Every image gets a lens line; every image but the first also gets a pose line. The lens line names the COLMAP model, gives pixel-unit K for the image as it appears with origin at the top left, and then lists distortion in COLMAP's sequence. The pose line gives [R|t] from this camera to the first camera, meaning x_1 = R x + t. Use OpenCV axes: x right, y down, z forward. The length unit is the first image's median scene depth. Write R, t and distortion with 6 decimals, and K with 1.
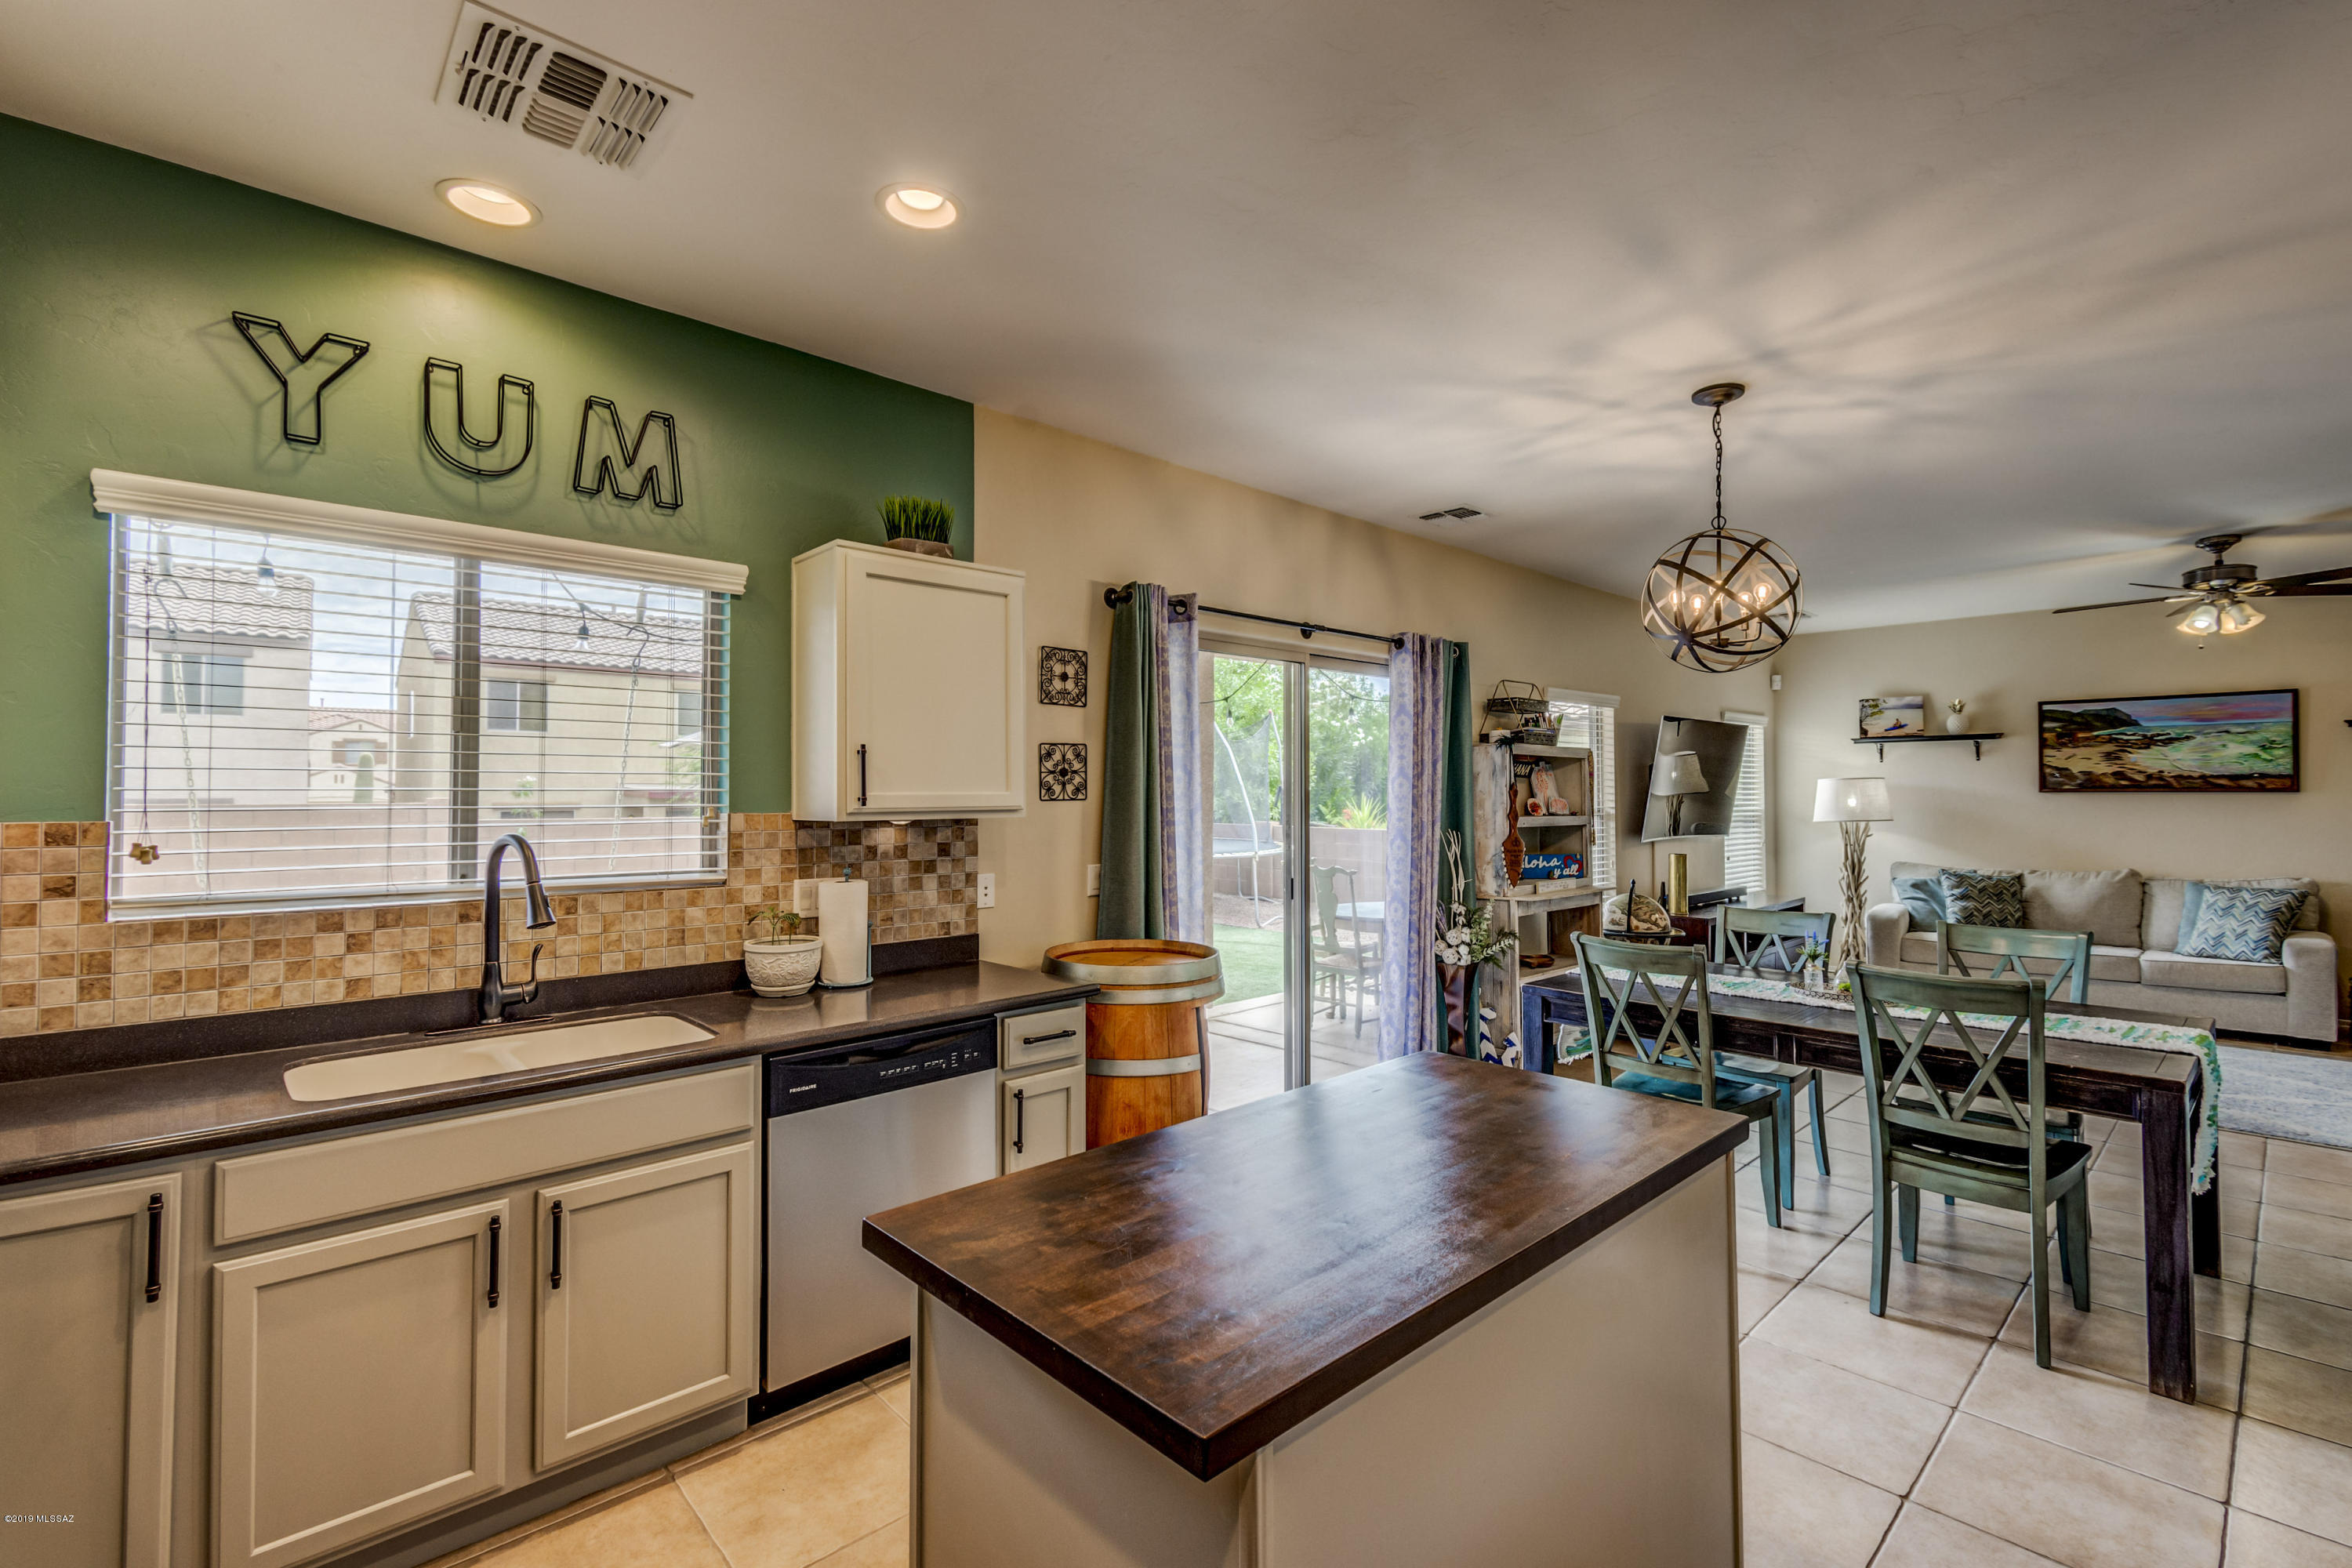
lens RADIAL K [[1028.9, 0, 1175.5], [0, 1028.9, 777.9], [0, 0, 1]] dist [0.002929, -0.003613]
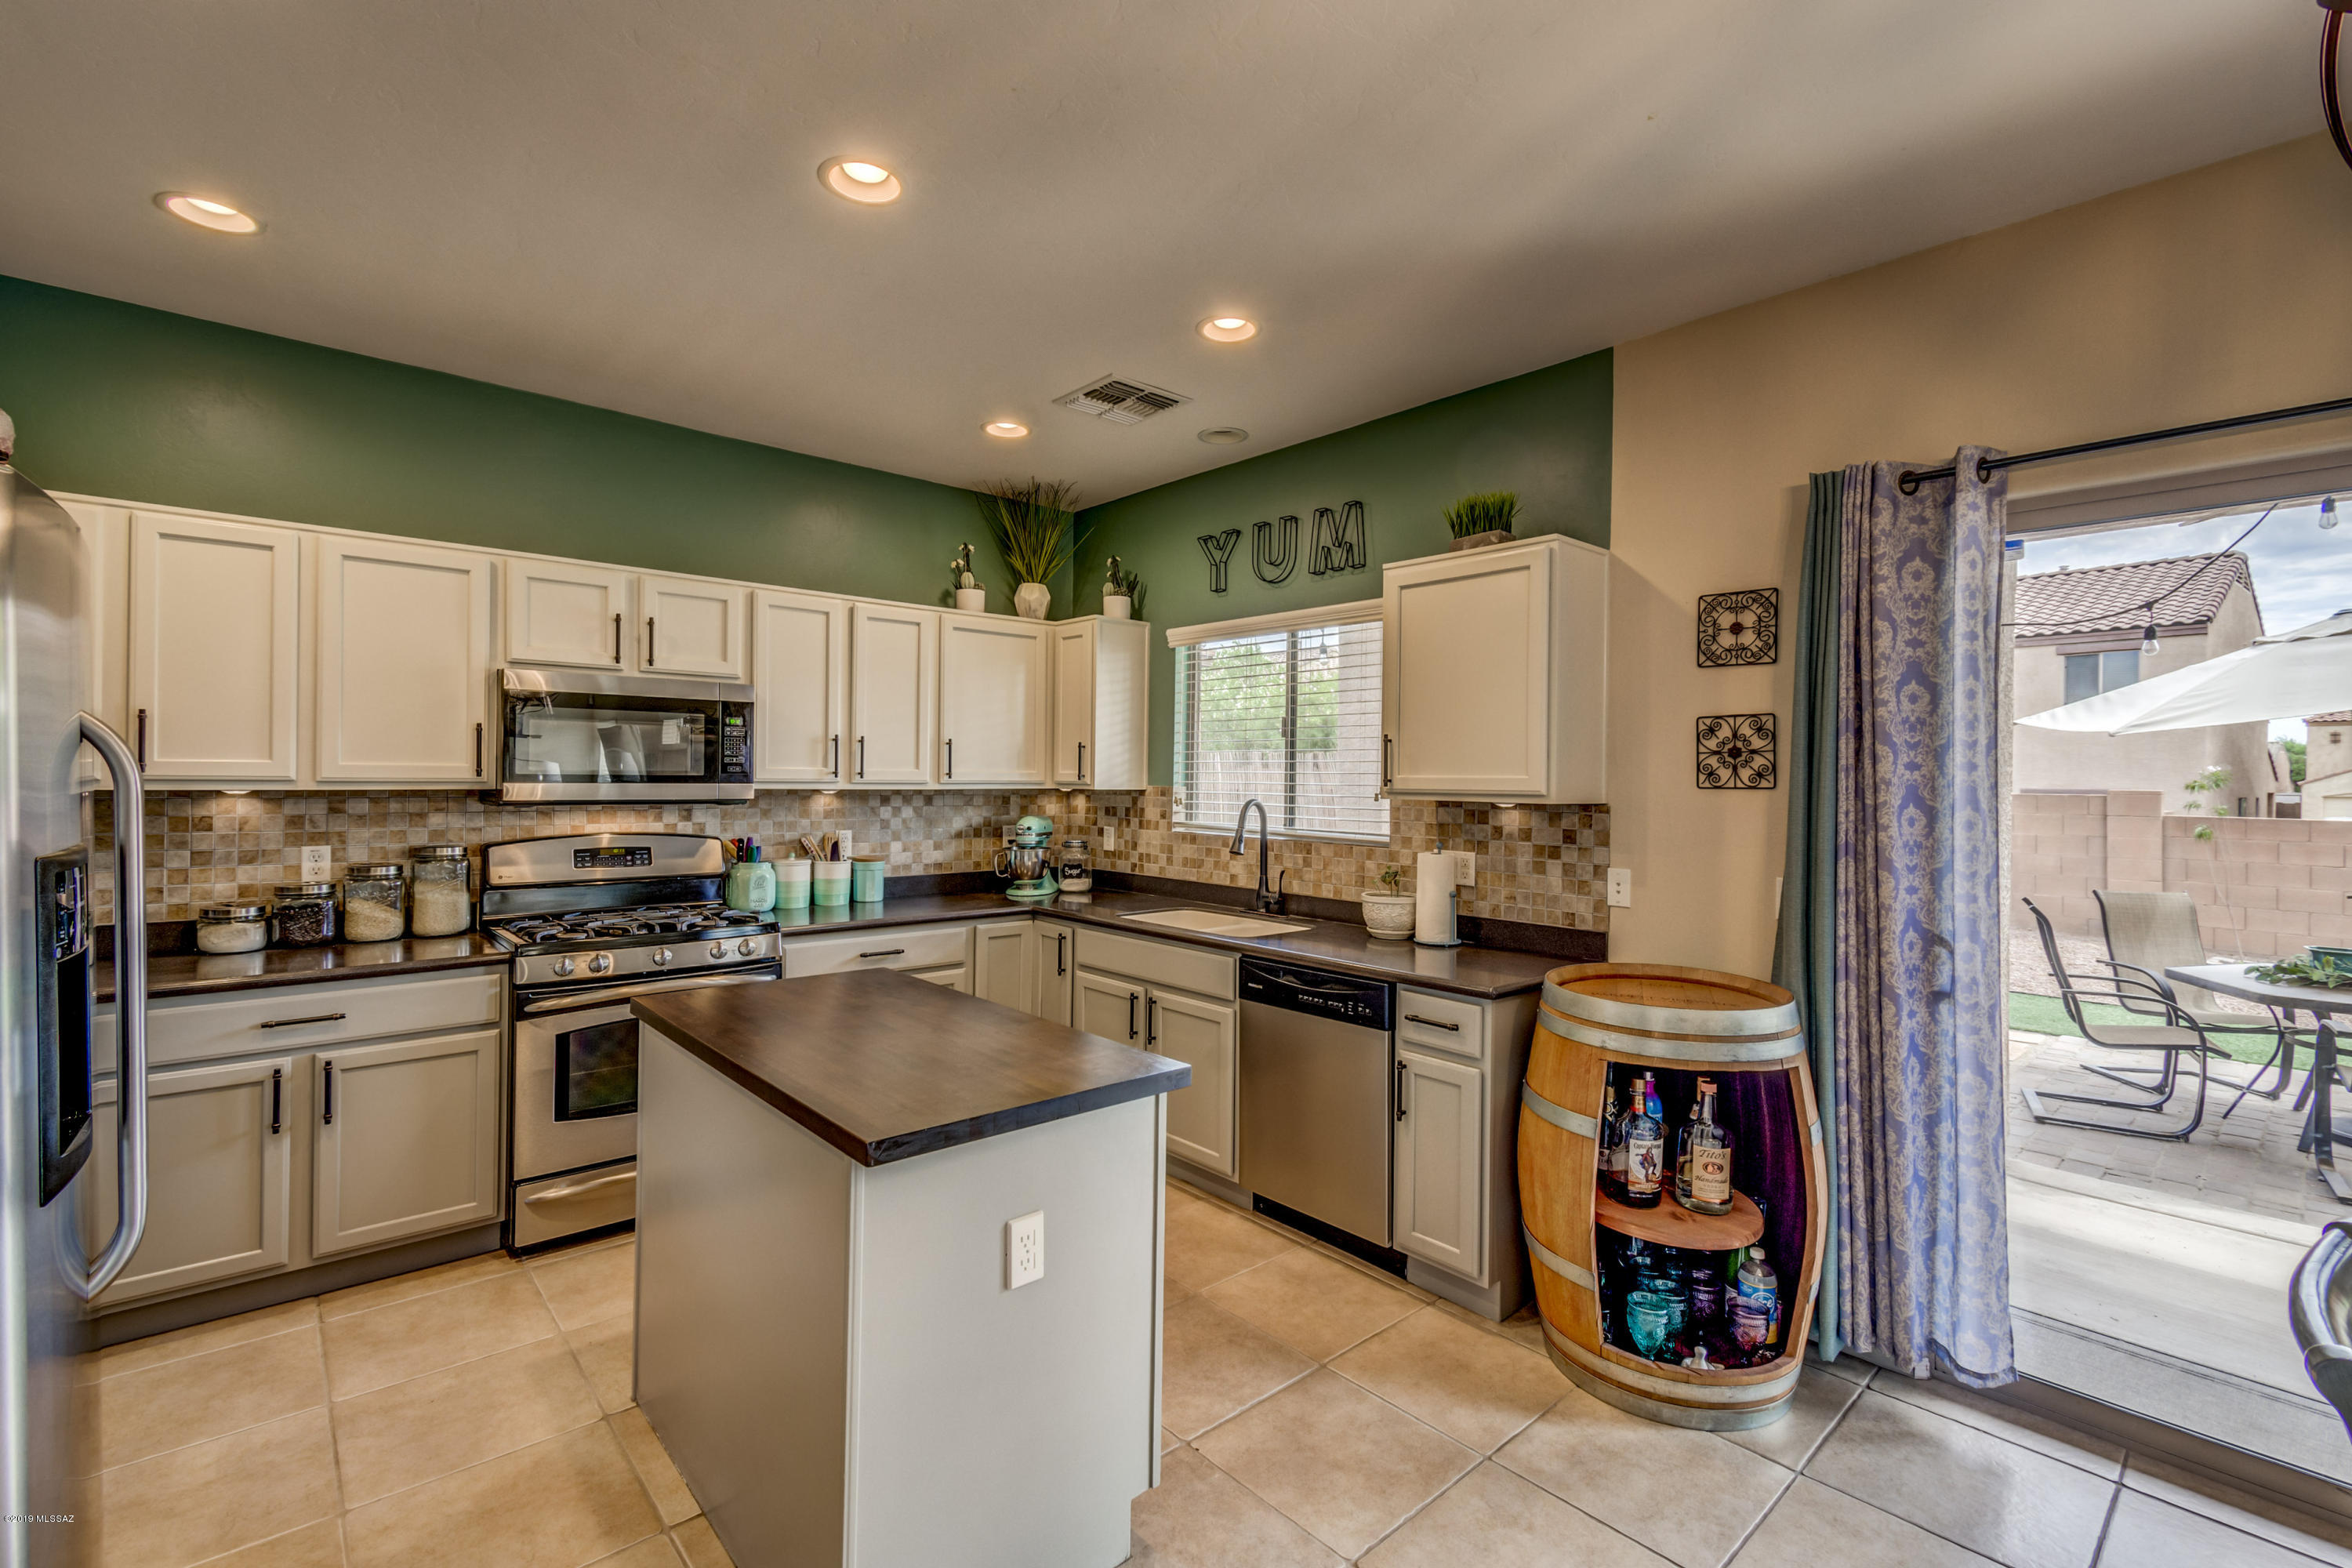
lens RADIAL K [[1020.6, 0, 1180.3], [0, 1020.6, 772.2], [0, 0, 1]] dist [0.002017, 0.000048]
pose [[-0.013653, -0.001542, -0.999906, 3.639061], [0.004426, 0.999989, -0.001603, 0.048390], [0.999897, -0.004447, -0.013646, 3.253640]]
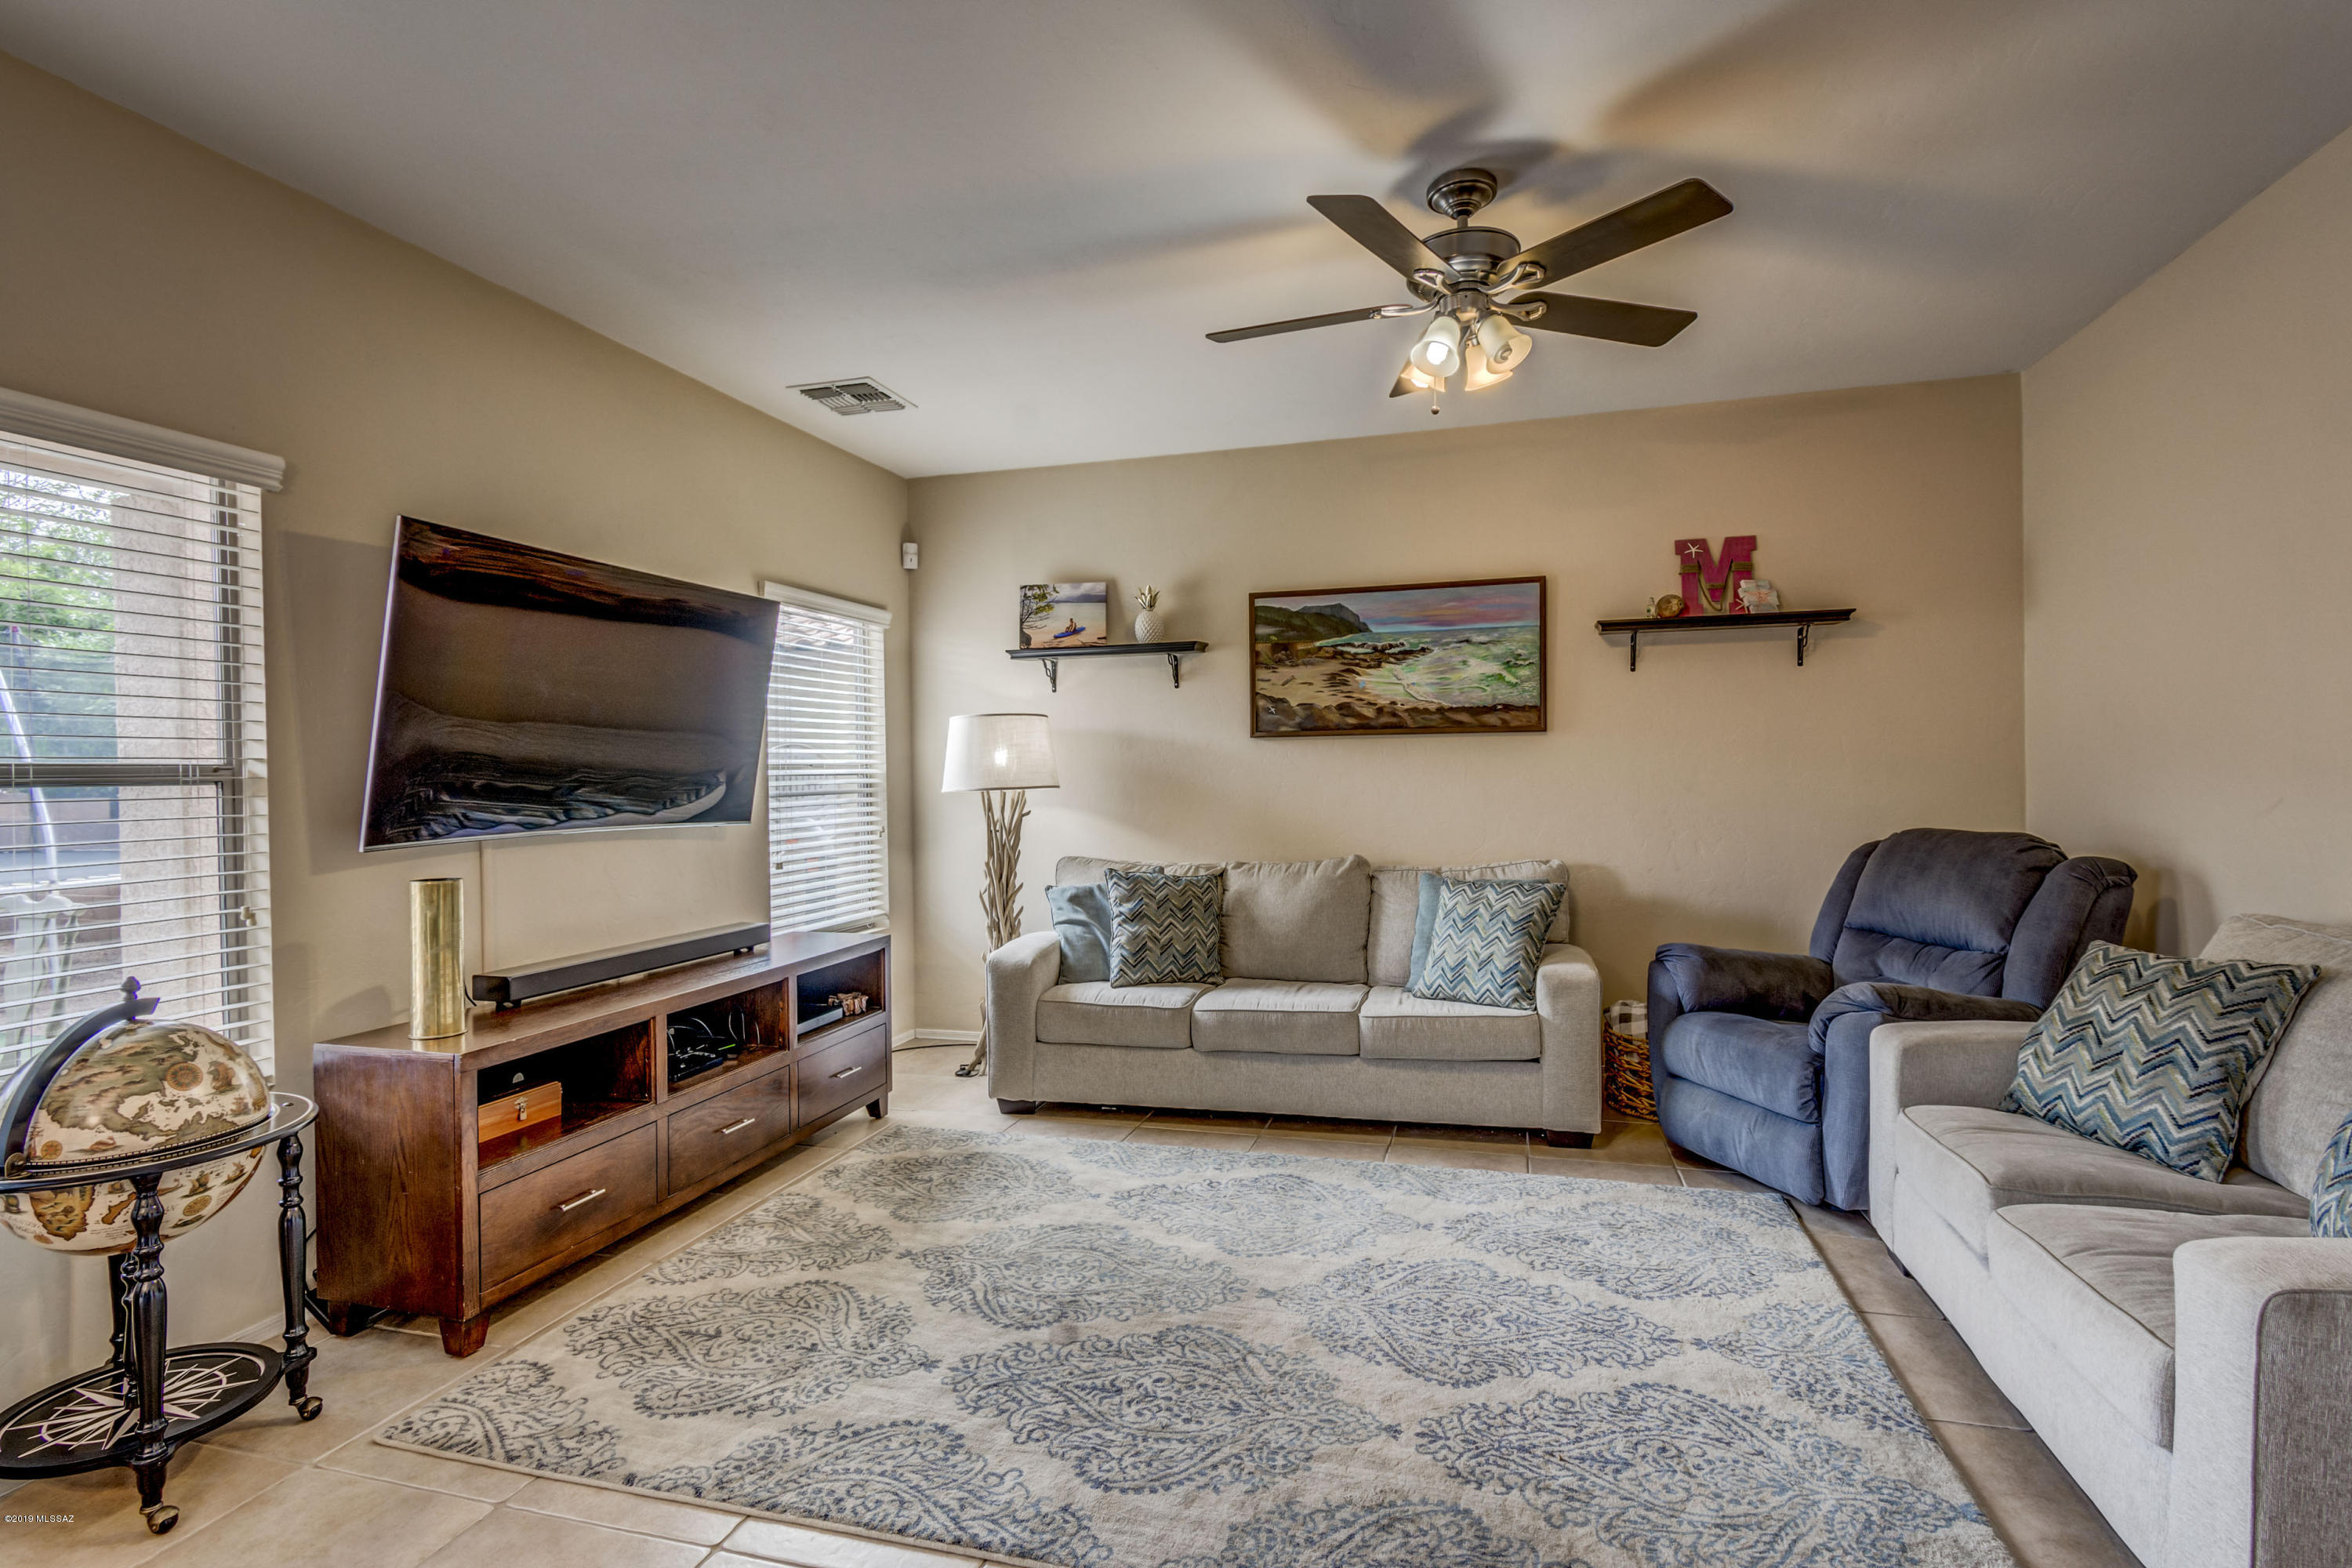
lens RADIAL K [[1118.9, 0, 1176.0], [0, 1118.9, 784.0], [0, 0, 1]] dist [-0.000933, -0.000358]
pose [[0.853029, -0.015601, 0.521631, 0.425010], [0.003469, 0.999700, 0.024227, 0.024766], [-0.521853, -0.018857, 0.852827, 0.421718]]
